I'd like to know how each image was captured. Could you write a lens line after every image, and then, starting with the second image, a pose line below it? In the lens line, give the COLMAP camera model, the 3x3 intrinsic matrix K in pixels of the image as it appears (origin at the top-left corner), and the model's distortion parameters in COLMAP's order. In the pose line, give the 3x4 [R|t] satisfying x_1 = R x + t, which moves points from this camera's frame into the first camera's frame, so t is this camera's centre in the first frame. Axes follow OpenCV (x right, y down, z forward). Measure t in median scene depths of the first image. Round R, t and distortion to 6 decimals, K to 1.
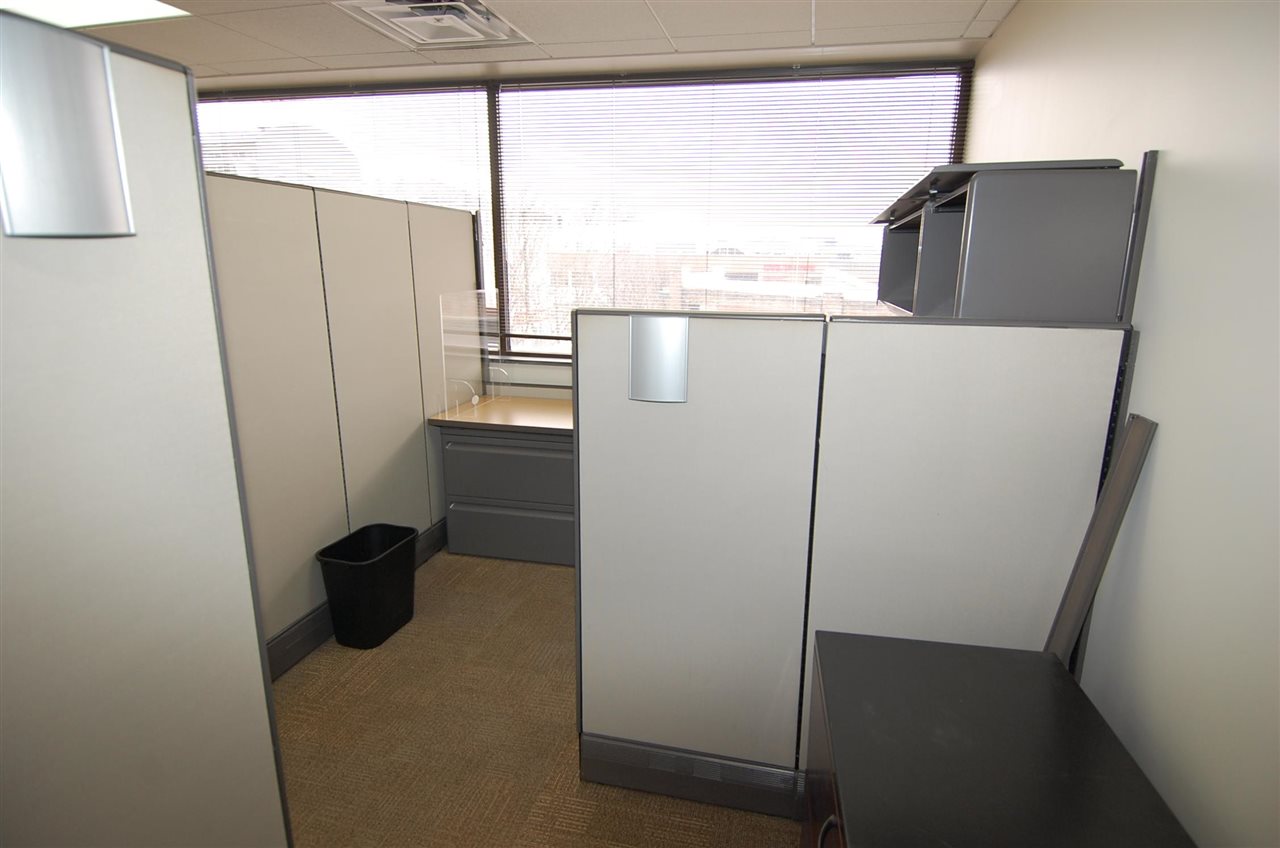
lens RADIAL K [[668.5, 0, 657.2], [0, 668.5, 418.8], [0, 0, 1]] dist [0.056727, -0.062150]
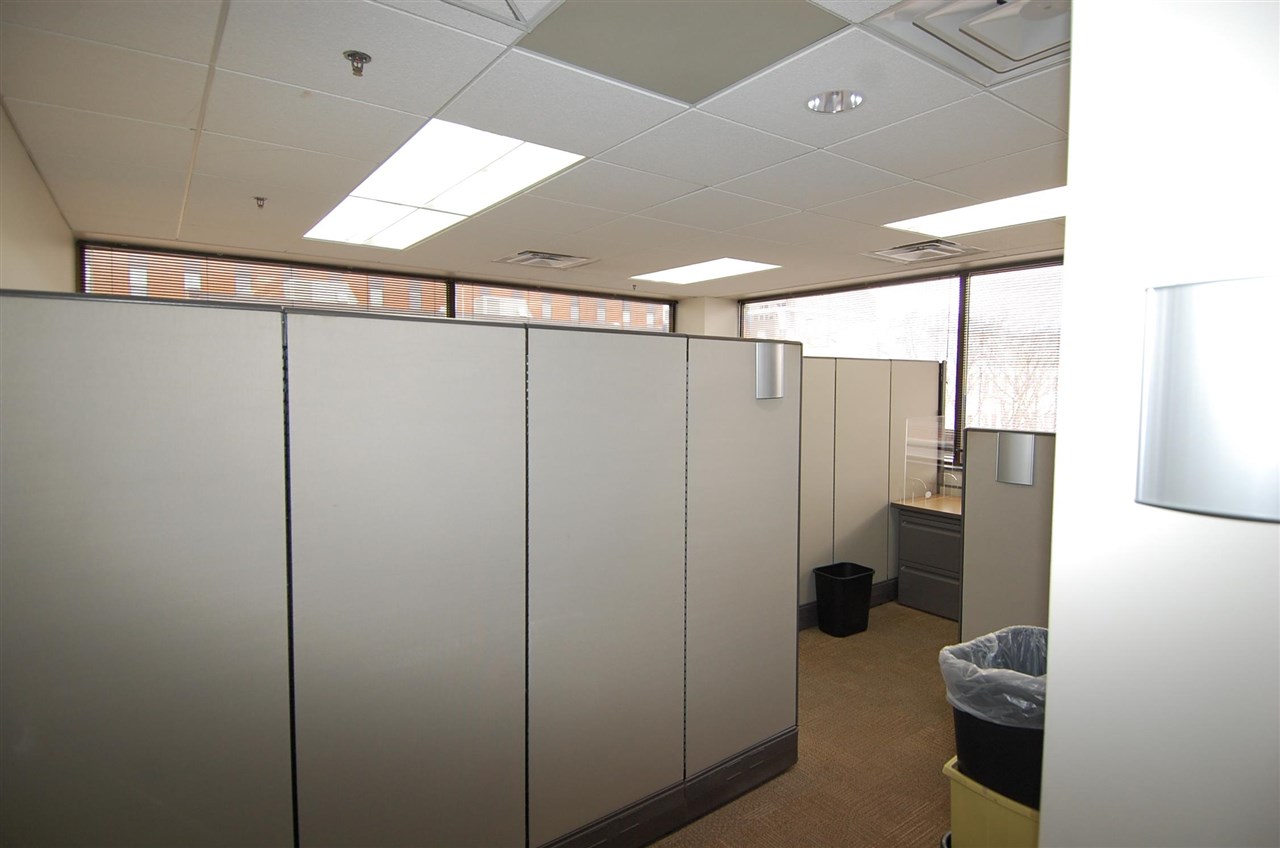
lens RADIAL K [[668.5, 0, 657.2], [0, 668.5, 418.8], [0, 0, 1]] dist [0.056727, -0.062150]
pose [[0.760118, 0.025027, -0.649303, 0.202814], [-0.142546, 0.981339, -0.129049, 0.077696], [0.633957, 0.190649, 0.749501, -0.420165]]
